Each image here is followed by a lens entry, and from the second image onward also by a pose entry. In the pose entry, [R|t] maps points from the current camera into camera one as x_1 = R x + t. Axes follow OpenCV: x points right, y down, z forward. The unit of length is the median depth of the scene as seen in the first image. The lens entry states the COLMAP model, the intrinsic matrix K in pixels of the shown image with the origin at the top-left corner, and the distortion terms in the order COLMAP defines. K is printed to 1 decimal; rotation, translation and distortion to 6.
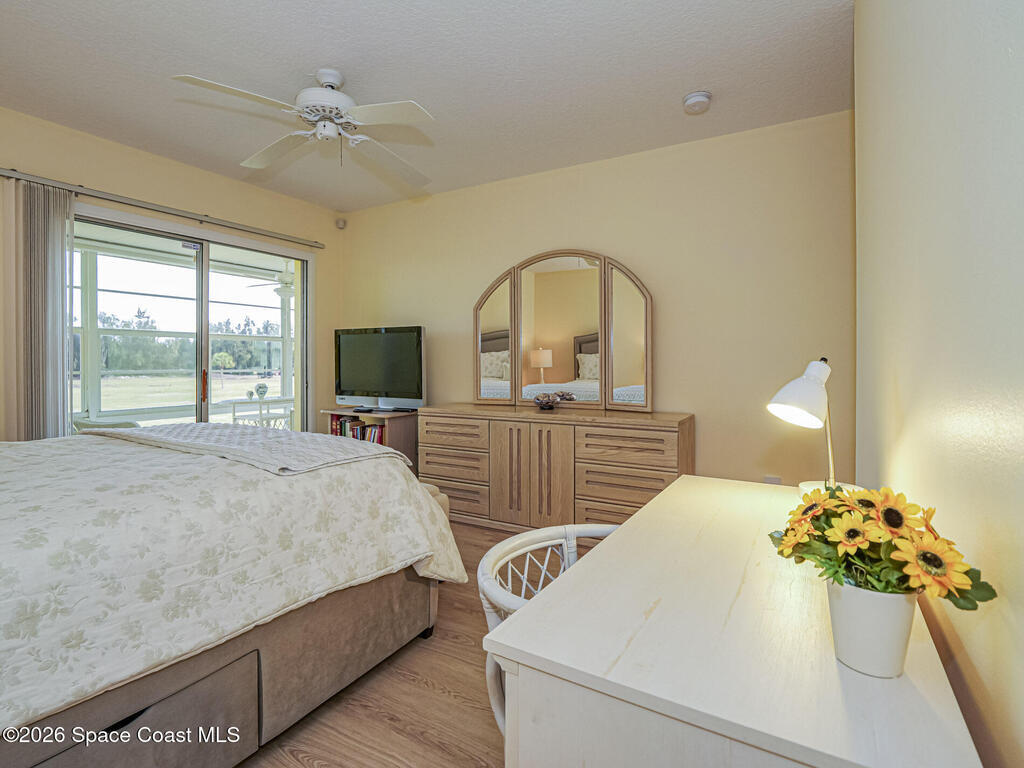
lens RADIAL K [[535.3, 0, 513.3], [0, 535.3, 366.1], [0, 0, 1]] dist [0.002171, 0.000341]
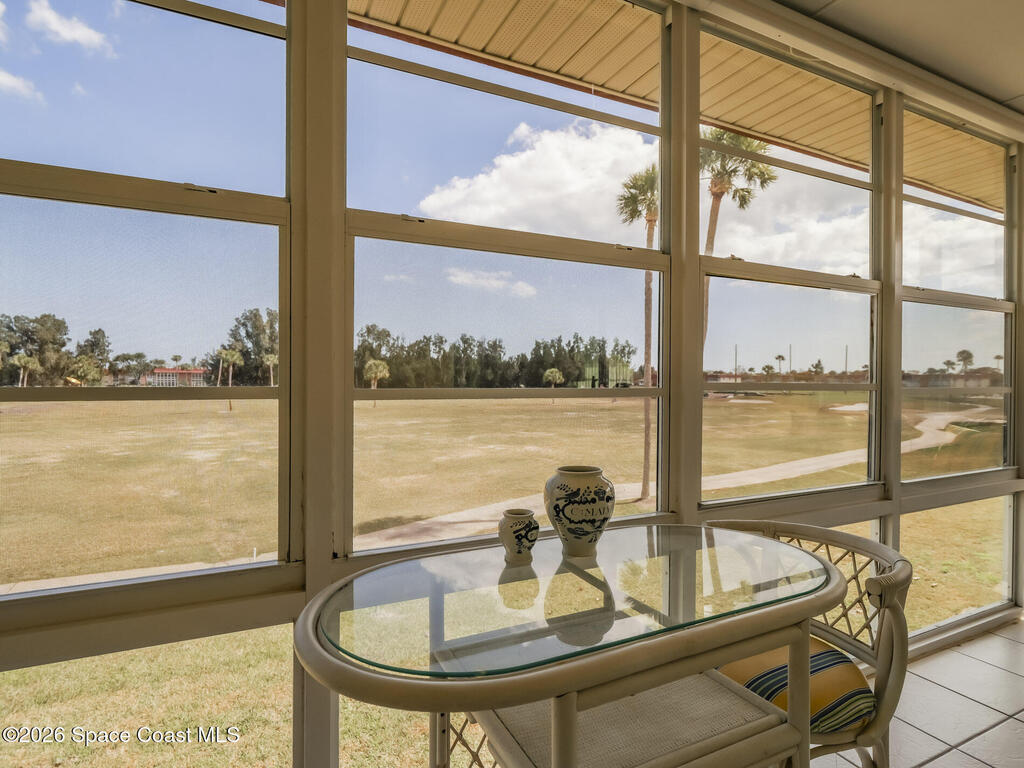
lens RADIAL K [[529.0, 0, 483.4], [0, 529.0, 389.6], [0, 0, 1]] dist [0.002041, 0.000430]
pose [[0.804876, 0.021940, -0.593037, -0.043187], [-0.015173, 0.999750, 0.016393, 0.000287], [0.593249, -0.004196, 0.805008, 0.092379]]
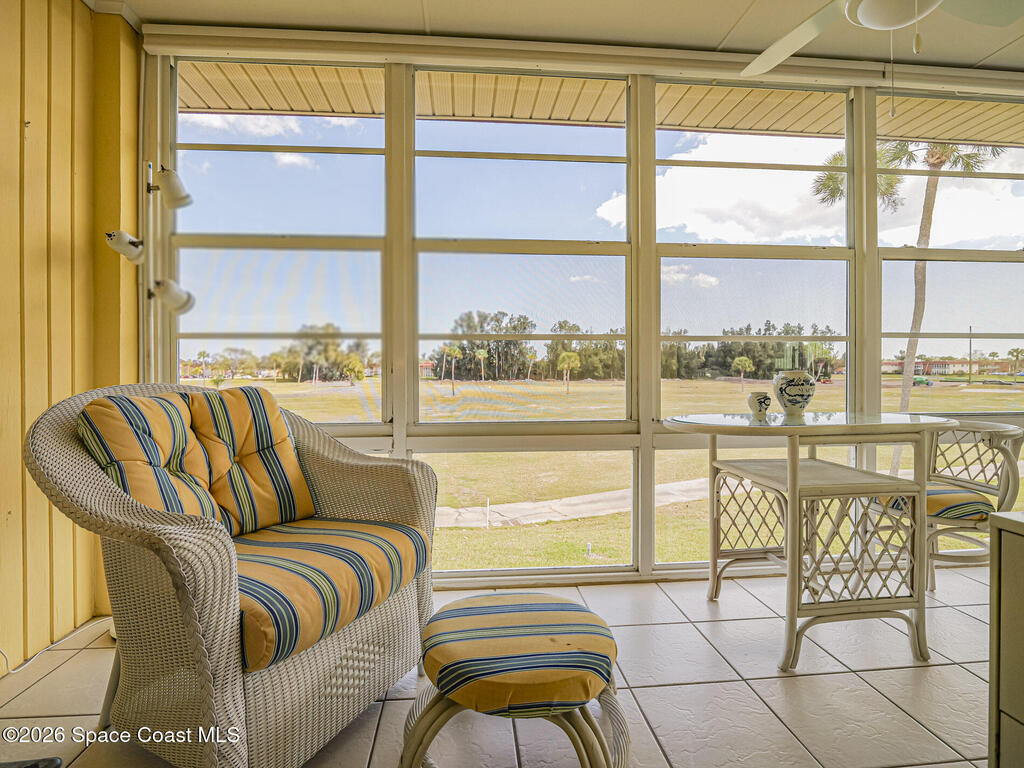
lens RADIAL K [[488.1, 0, 499.4], [0, 488.1, 376.9], [0, 0, 1]] dist [-0.010491, -0.000157]
pose [[0.569332, 0.012197, -0.822017, -0.035607], [-0.004110, 0.999920, 0.011991, 0.003596], [0.822097, -0.003448, 0.569337, 0.073898]]
